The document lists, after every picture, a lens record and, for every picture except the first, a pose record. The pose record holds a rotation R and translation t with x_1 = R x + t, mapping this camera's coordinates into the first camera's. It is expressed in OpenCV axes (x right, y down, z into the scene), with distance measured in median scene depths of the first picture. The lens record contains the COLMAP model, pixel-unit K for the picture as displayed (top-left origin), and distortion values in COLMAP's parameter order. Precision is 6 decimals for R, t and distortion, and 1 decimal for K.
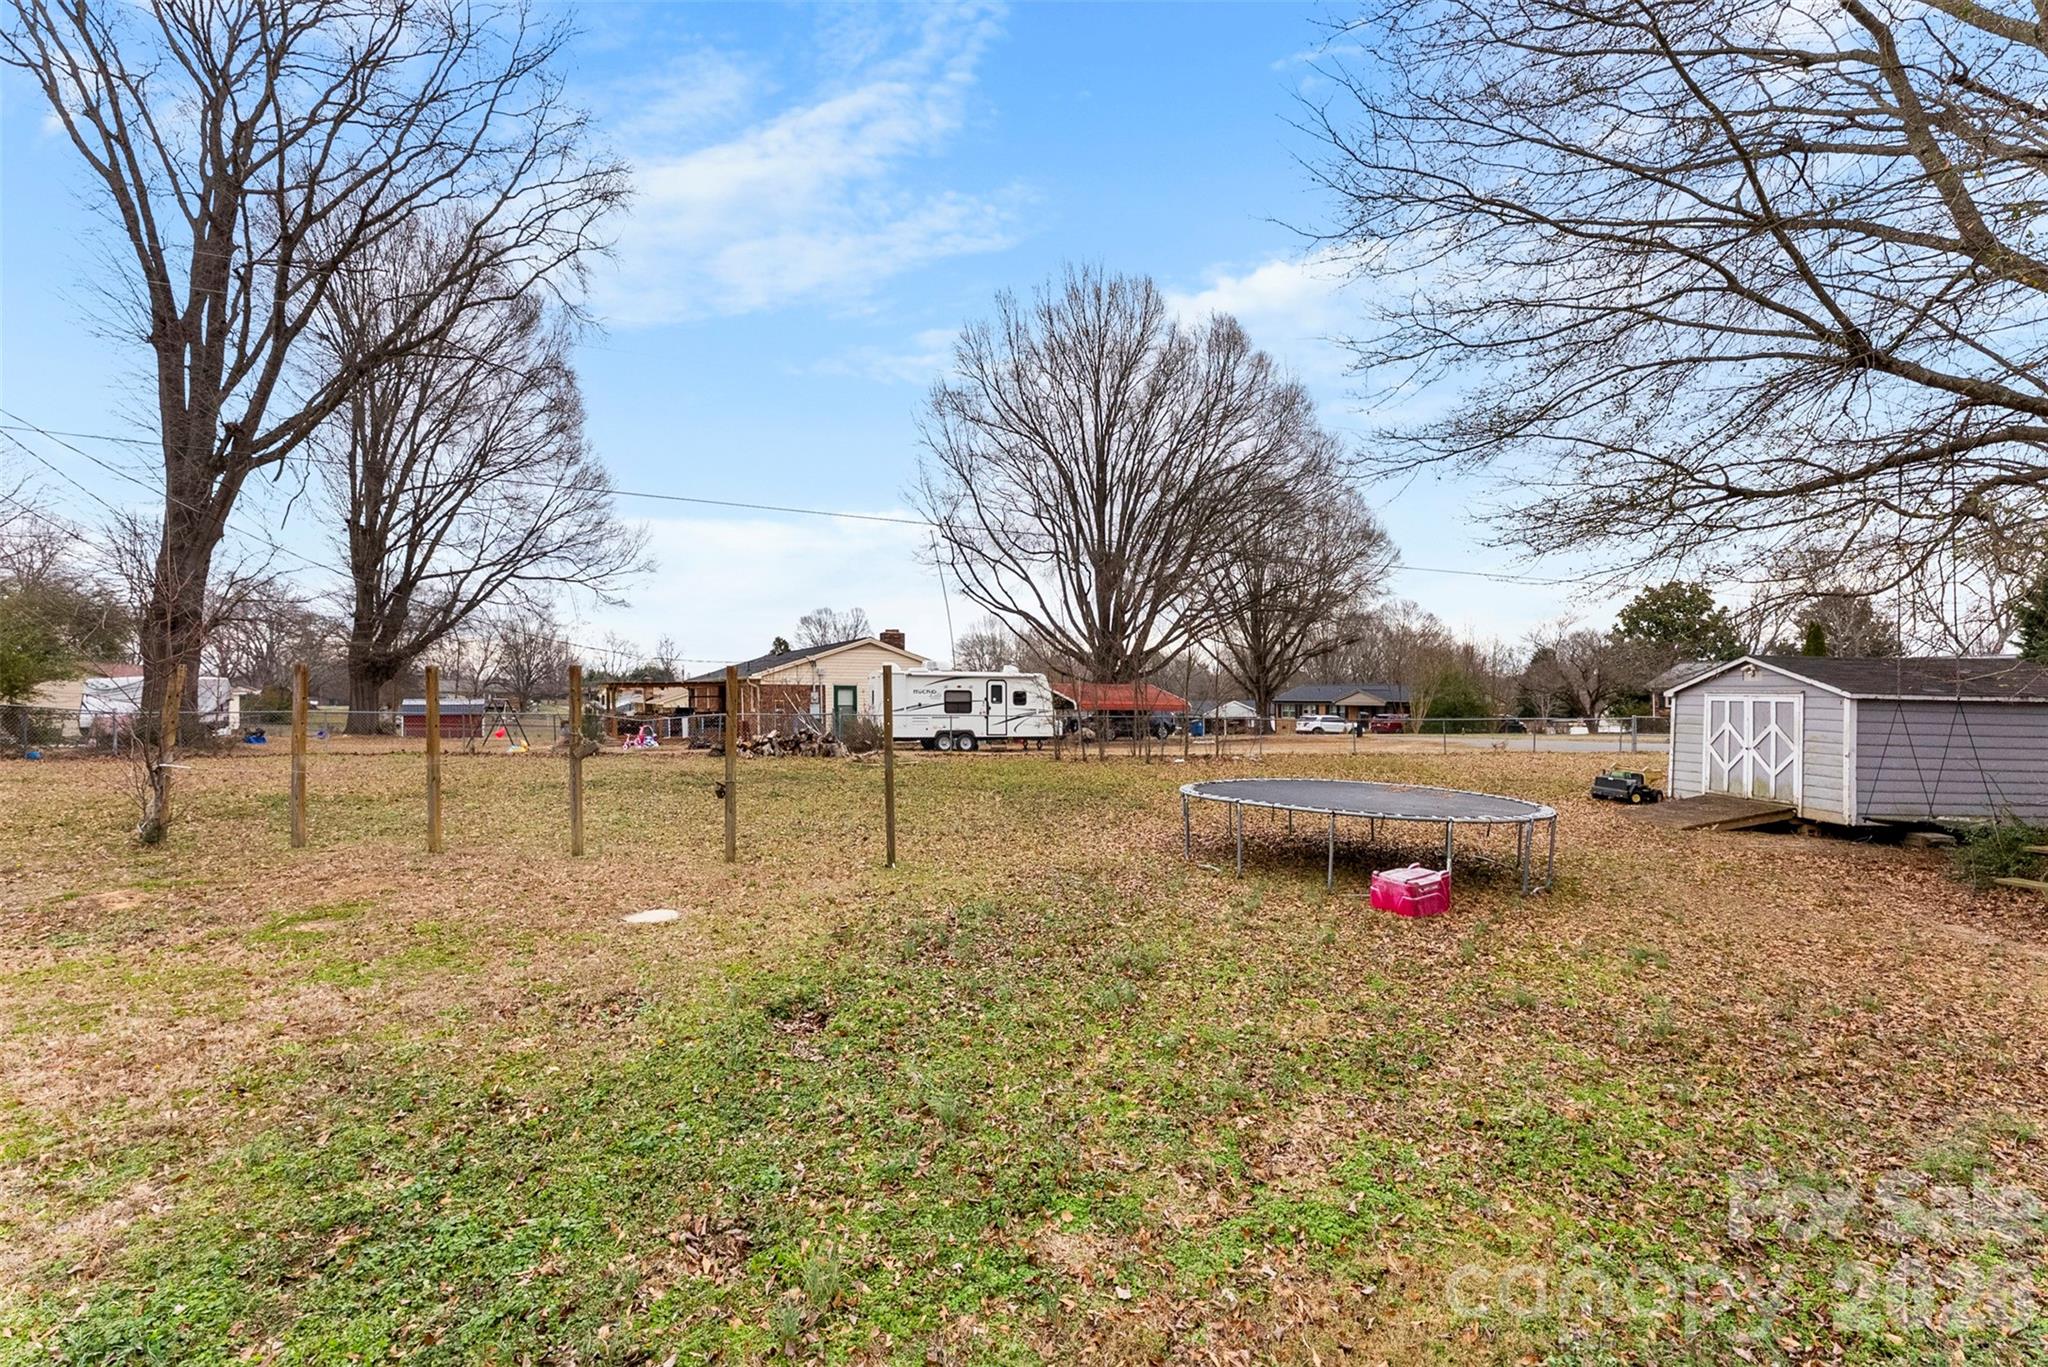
lens RADIAL K [[895.7, 0, 1006.1], [0, 895.7, 701.1], [0, 0, 1]] dist [-0.000482, -0.000669]
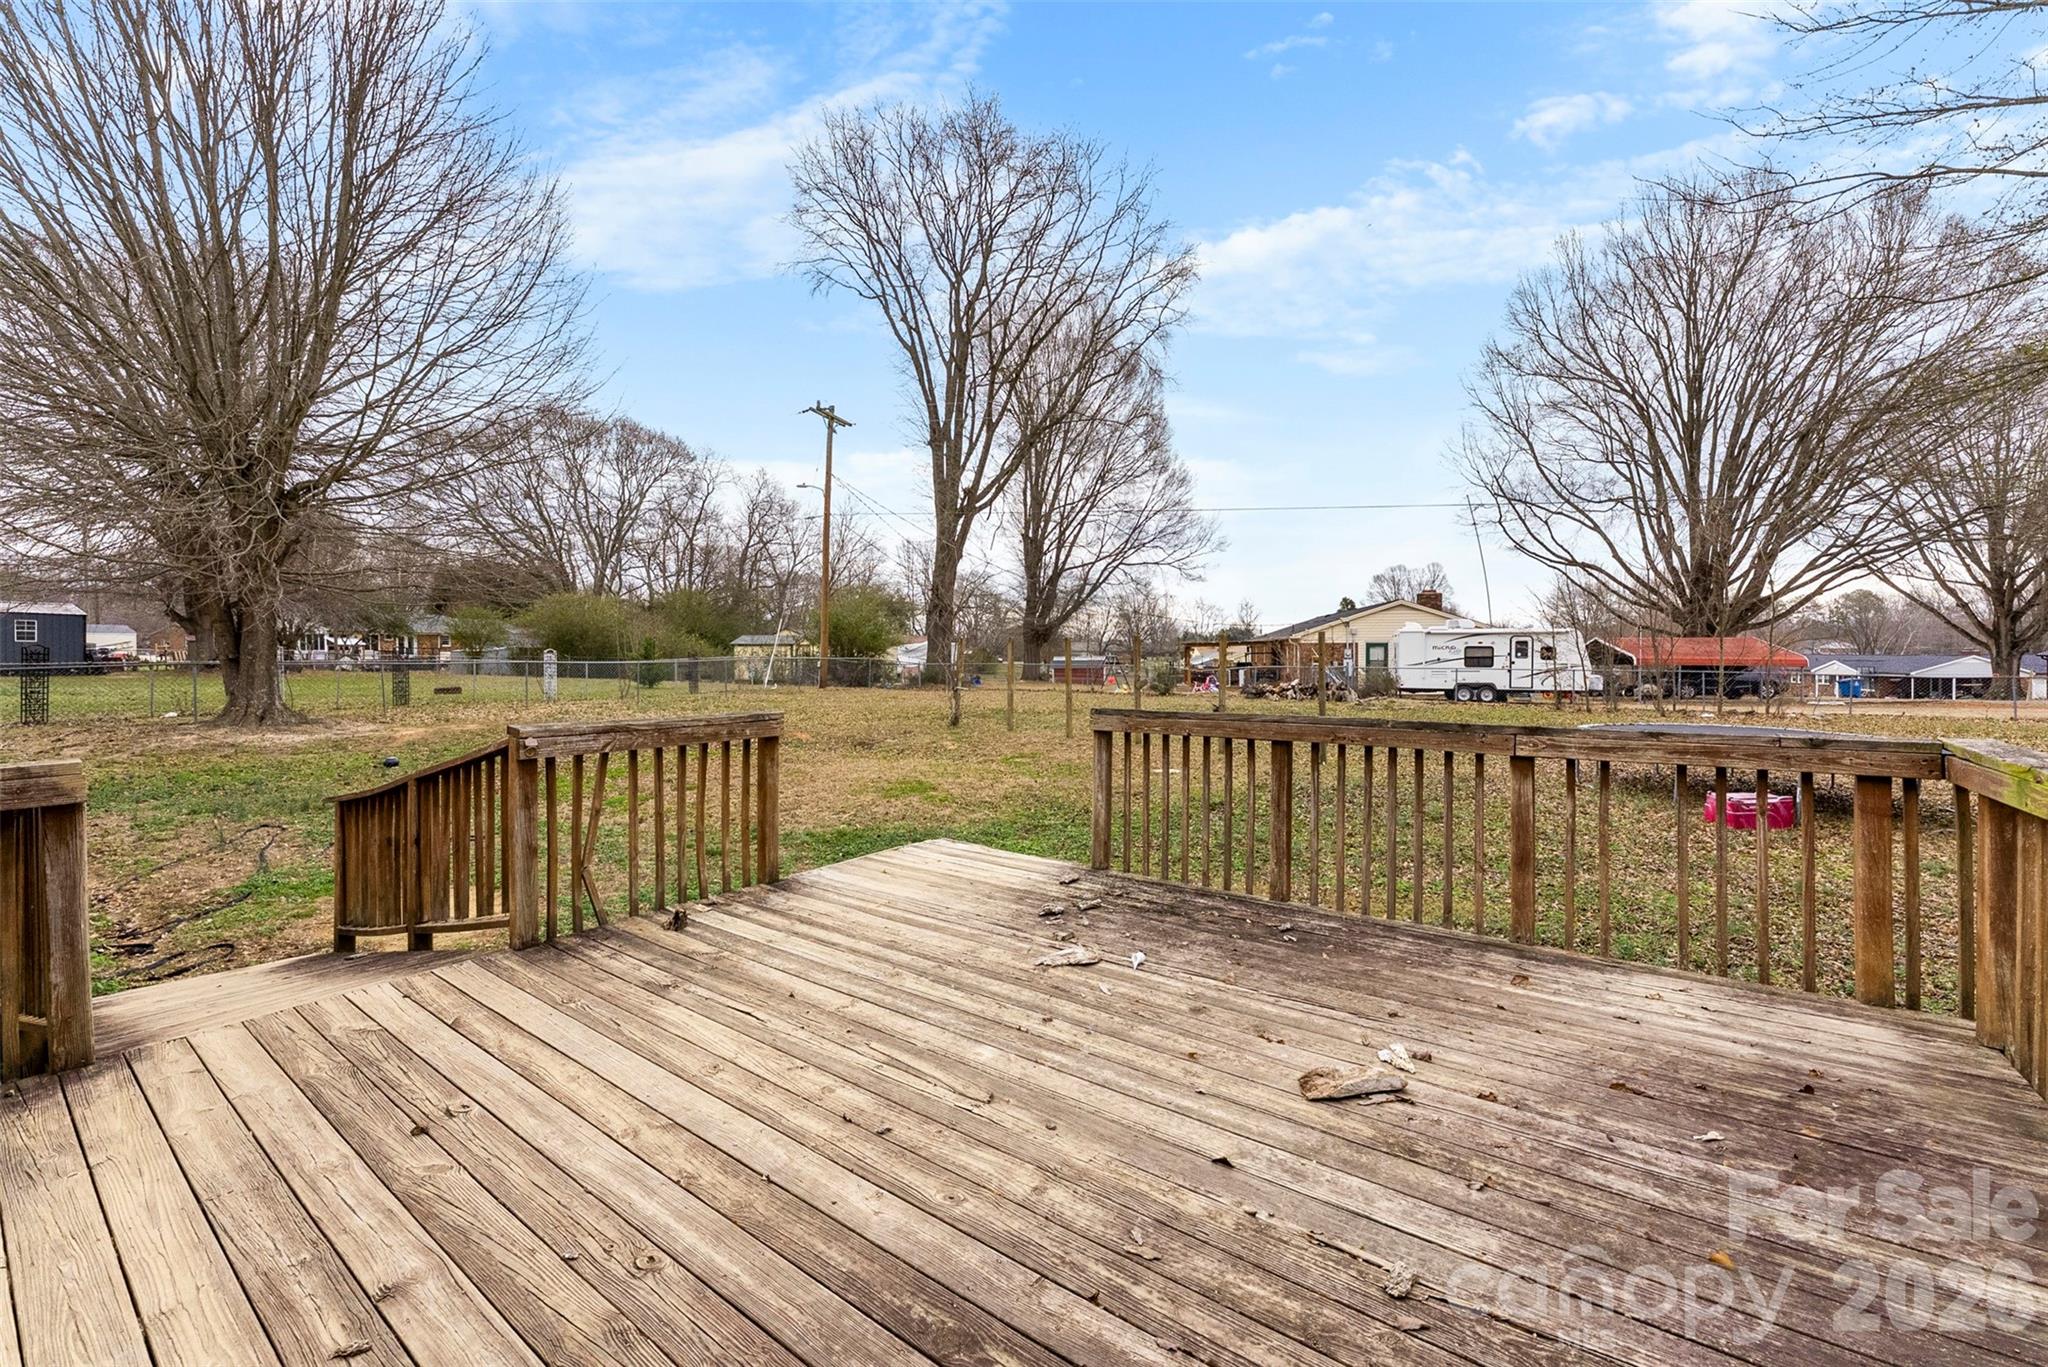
lens RADIAL K [[838.1, 0, 1026.8], [0, 838.1, 683.5], [0, 0, 1]] dist [-0.001544, -0.000552]
pose [[0.811301, 0.015523, -0.584423, 0.088201], [0.002545, 0.999544, 0.030082, 0.001223], [0.584623, -0.025893, 0.810892, -0.132584]]
